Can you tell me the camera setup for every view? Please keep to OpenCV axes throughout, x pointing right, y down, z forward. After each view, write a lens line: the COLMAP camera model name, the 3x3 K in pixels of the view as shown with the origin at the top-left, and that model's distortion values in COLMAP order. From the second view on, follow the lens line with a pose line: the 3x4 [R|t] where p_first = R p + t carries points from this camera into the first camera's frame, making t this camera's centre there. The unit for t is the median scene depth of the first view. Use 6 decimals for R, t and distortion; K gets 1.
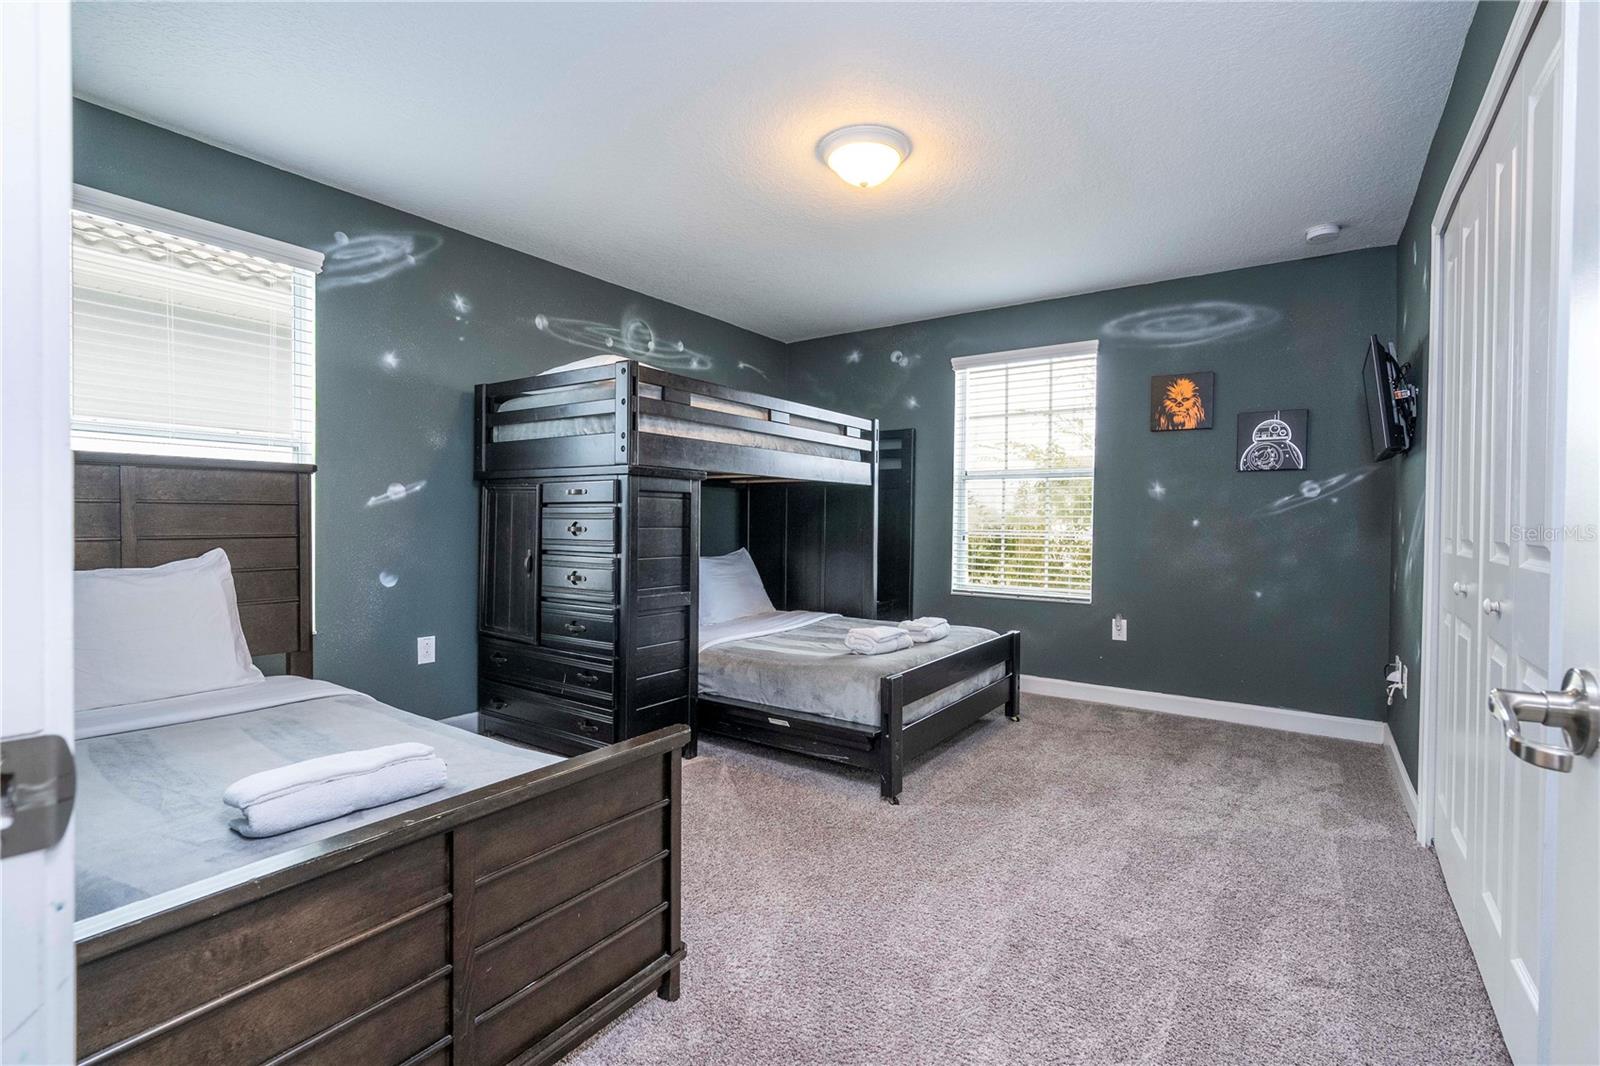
lens RADIAL K [[723.5, 0, 806.3], [0, 723.5, 532.9], [0, 0, 1]] dist [-0.004792, 0.003309]
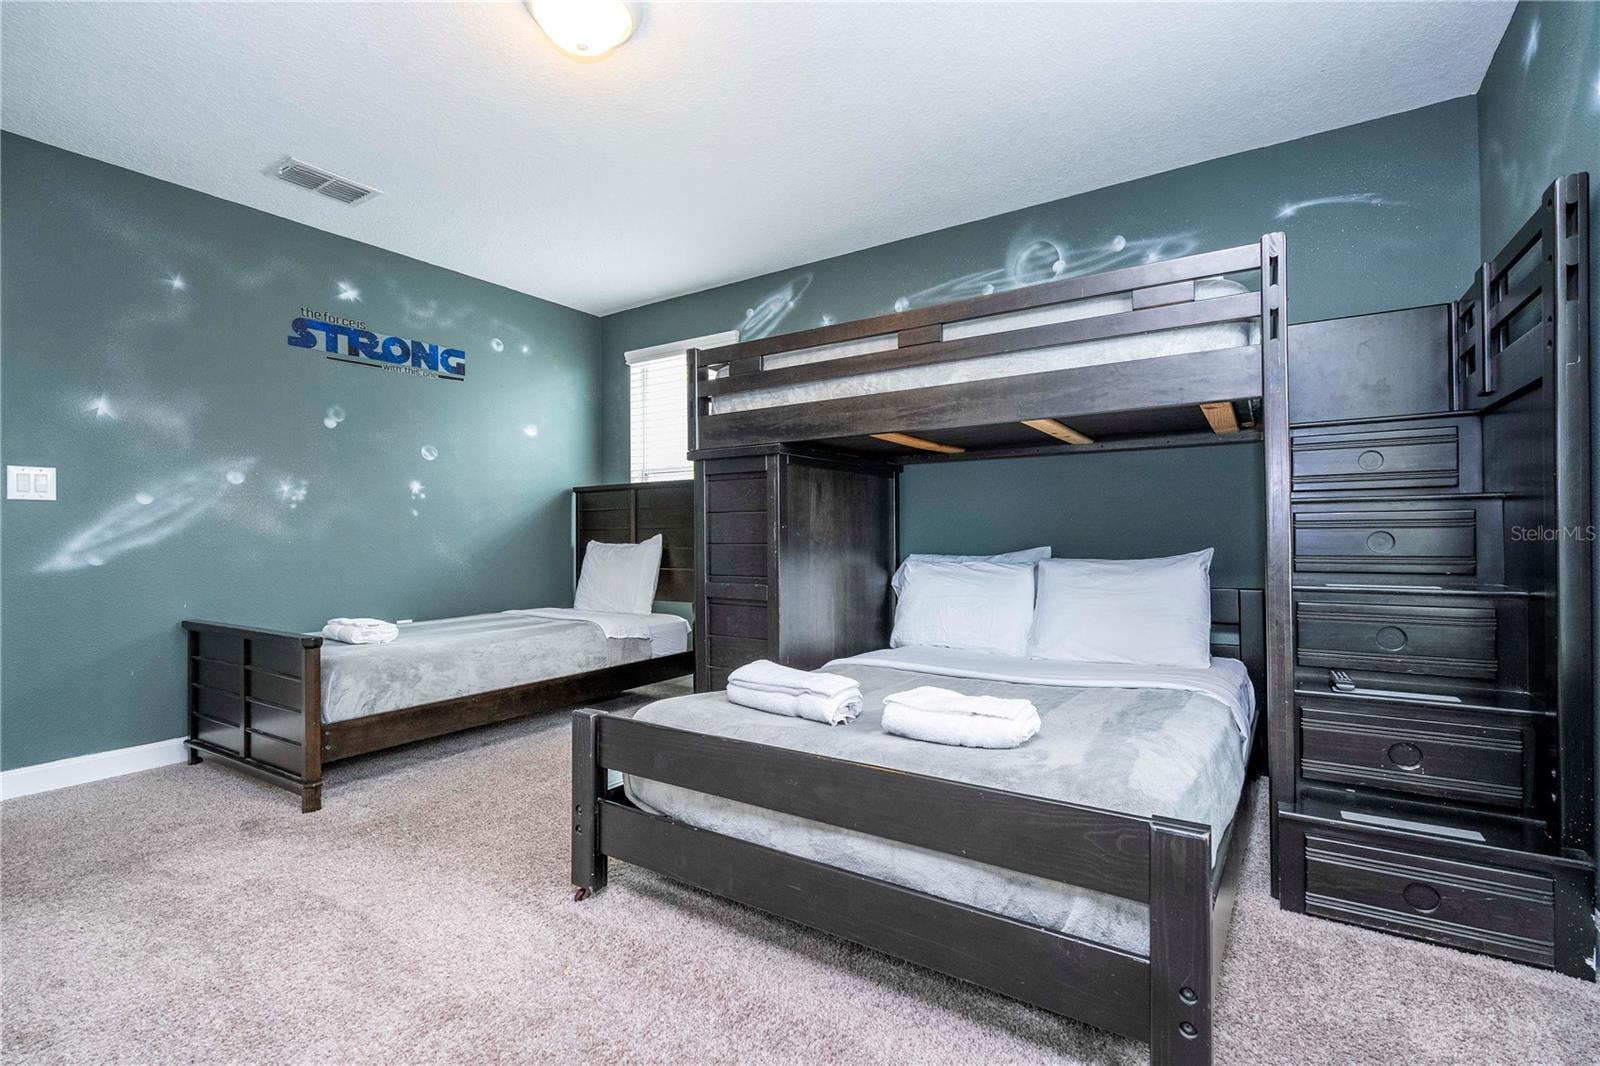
lens RADIAL K [[723.5, 0, 808.9], [0, 723.5, 536.1], [0, 0, 1]] dist [-0.004792, 0.003309]
pose [[0.022287, -0.007025, -0.999727, 0.605882], [-0.011128, 0.999912, -0.007274, 0.023877], [0.999690, 0.011287, 0.022207, 0.885732]]
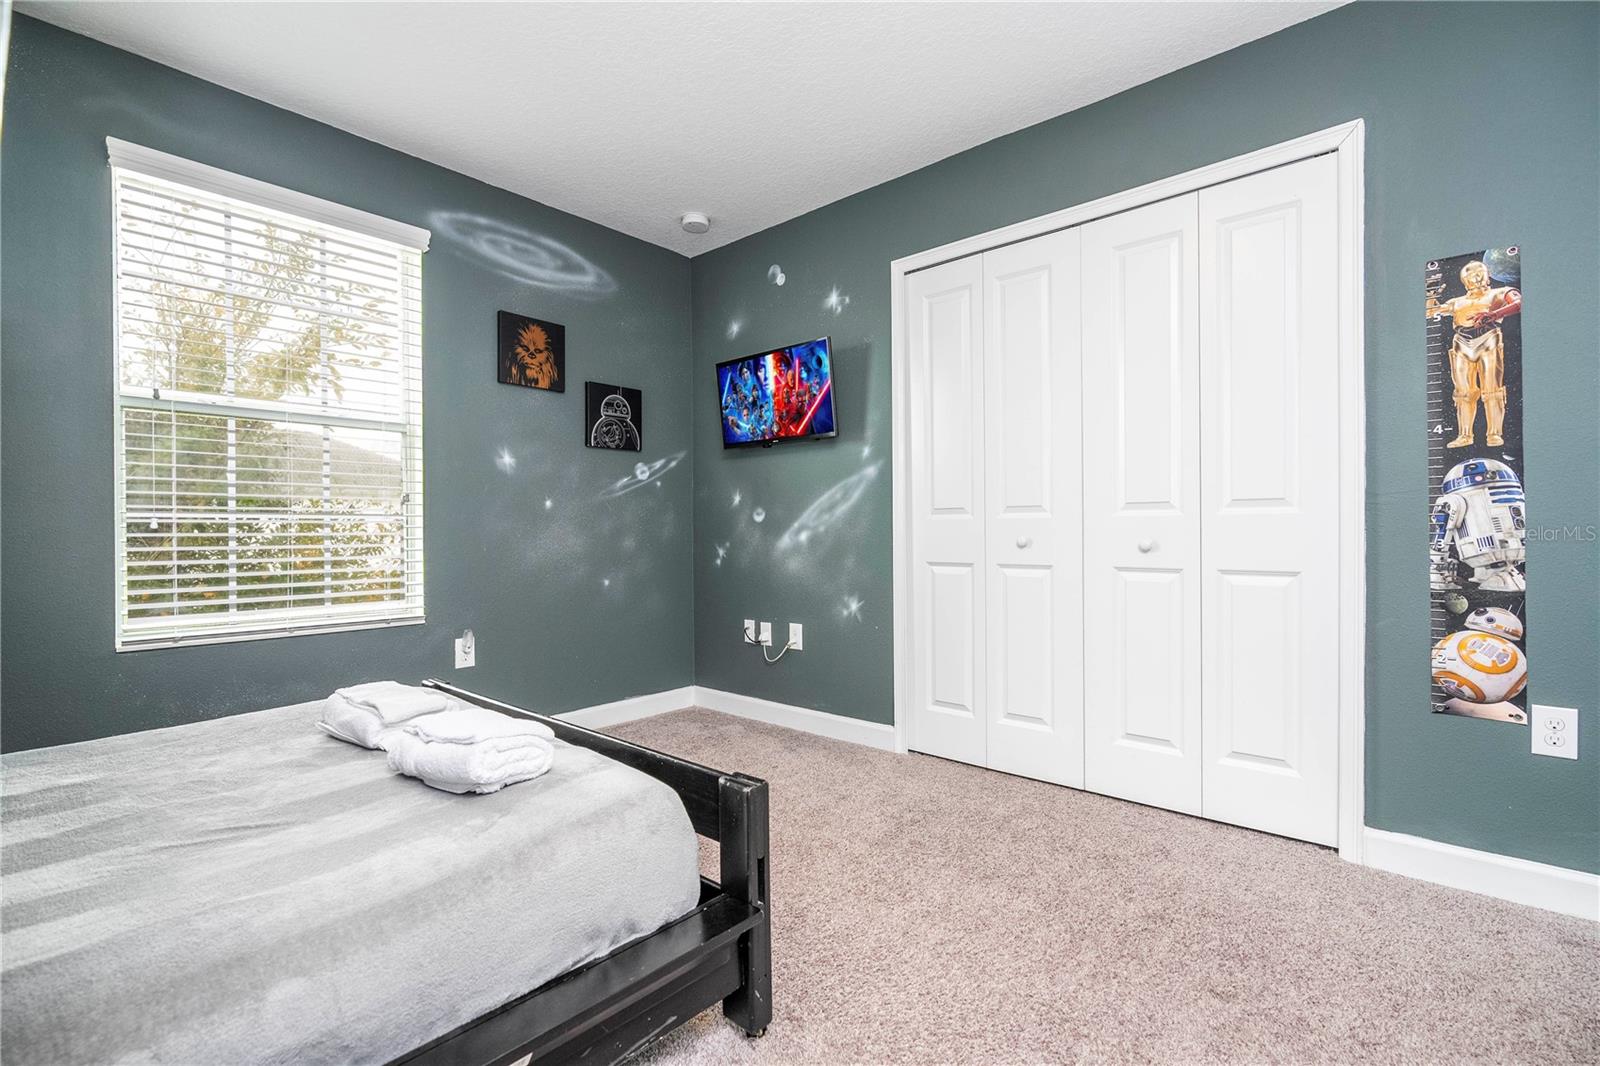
lens RADIAL K [[723.5, 0, 803.4], [0, 723.5, 535.3], [0, 0, 1]] dist [-0.004792, 0.003309]
pose [[0.115126, -0.017437, 0.993198, -0.269605], [0.017216, 0.999731, 0.015556, 0.015594], [-0.993202, 0.015307, 0.115395, 0.662777]]
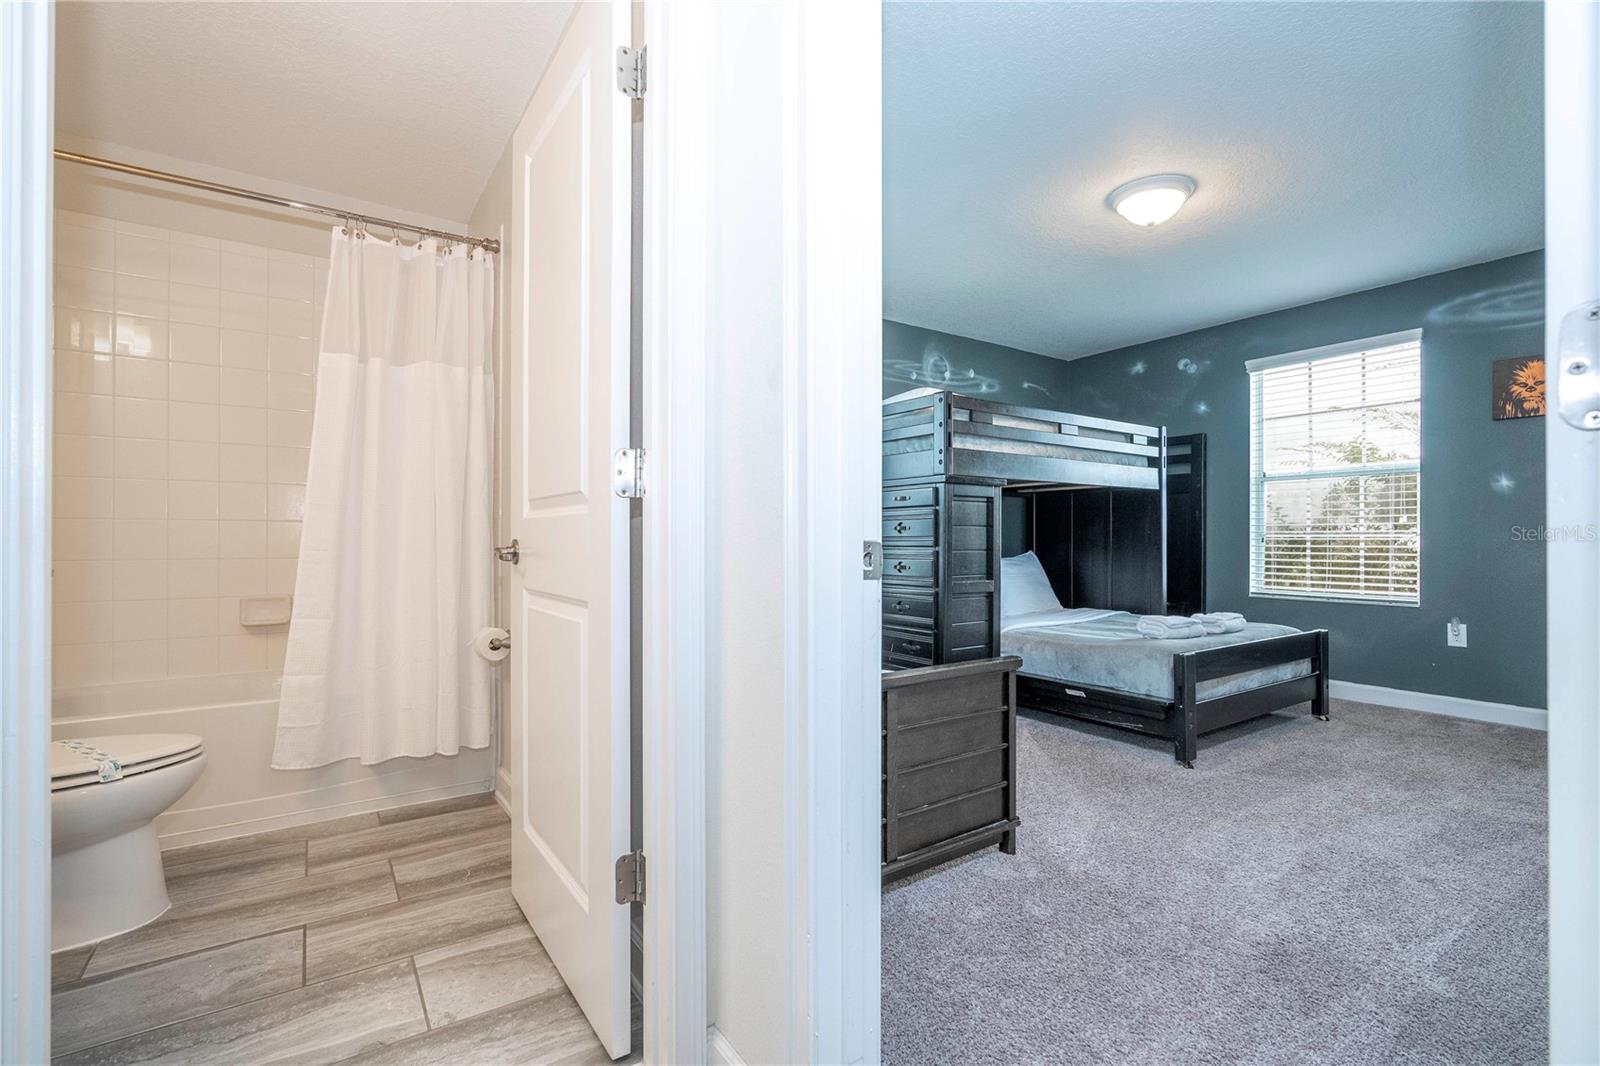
lens RADIAL K [[723.5, 0, 807.0], [0, 723.5, 535.4], [0, 0, 1]] dist [-0.004792, 0.003309]
pose [[0.936453, -0.010632, -0.350631, -0.025625], [0.001805, 0.999673, -0.025493, 0.031765], [0.350787, 0.023240, 0.936167, -0.188604]]
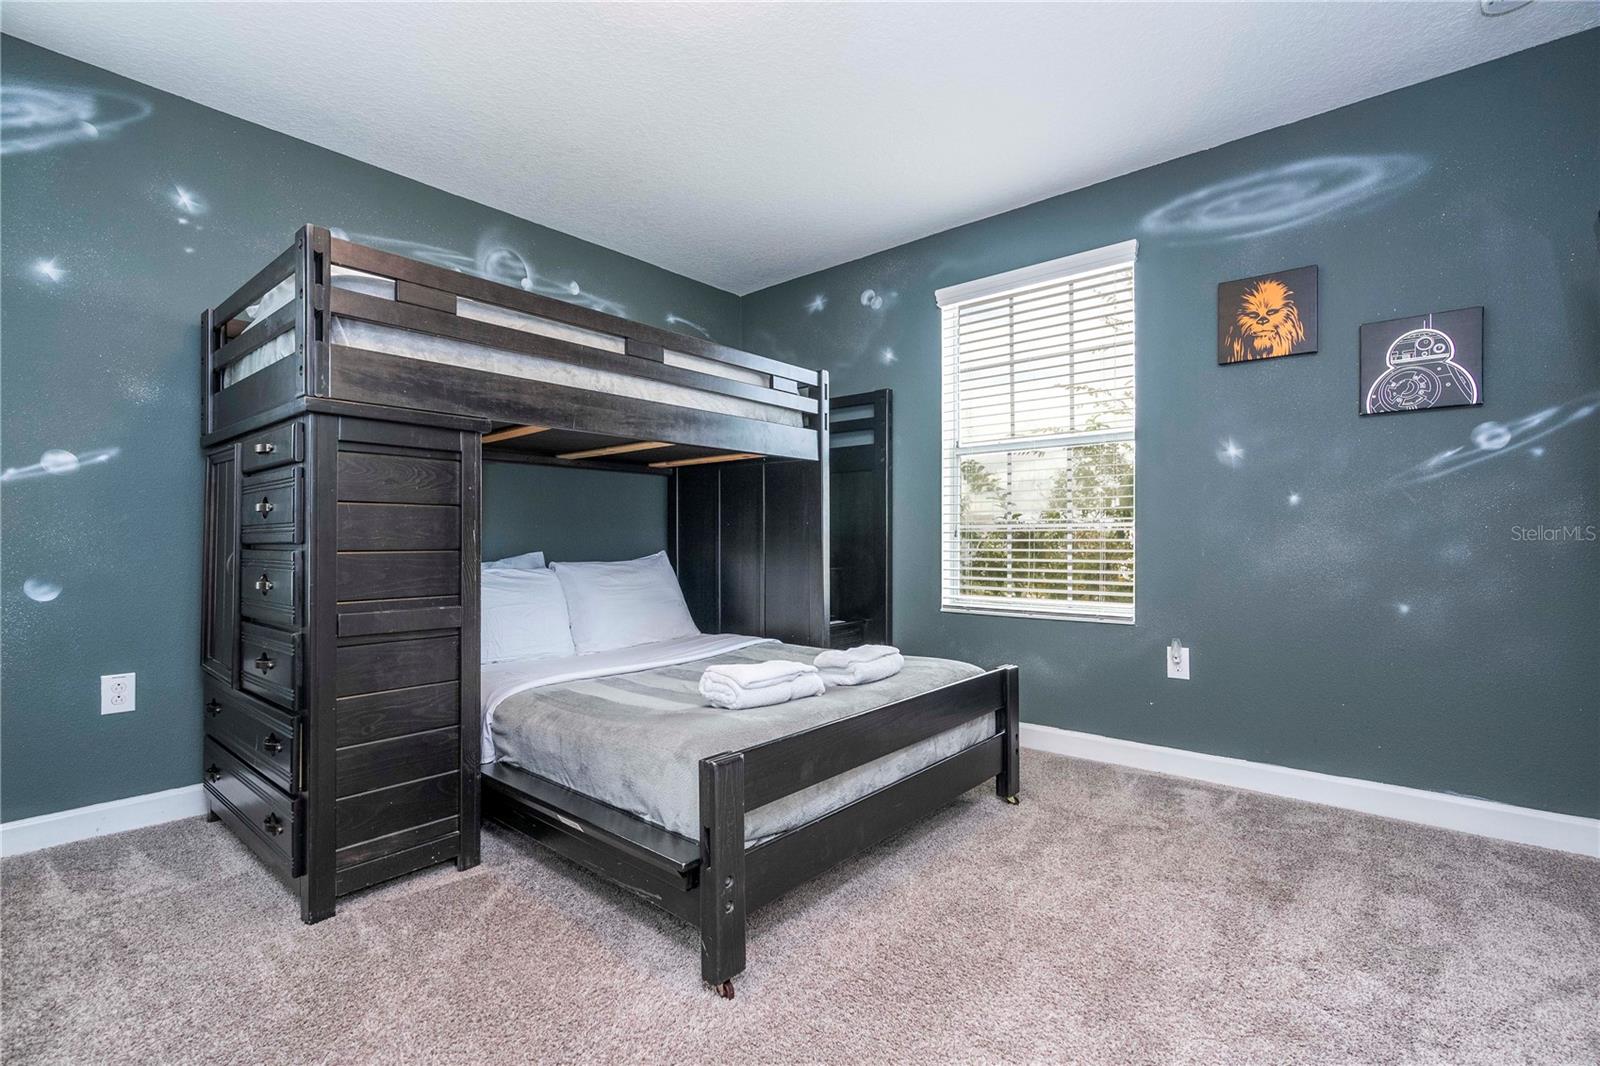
lens RADIAL K [[723.5, 0, 805.5], [0, 723.5, 535.7], [0, 0, 1]] dist [-0.004792, 0.003309]
pose [[0.995553, -0.013469, -0.093231, 0.173231], [0.011209, 0.999631, -0.024727, 0.032540], [0.093530, 0.023572, 0.995337, 0.335848]]
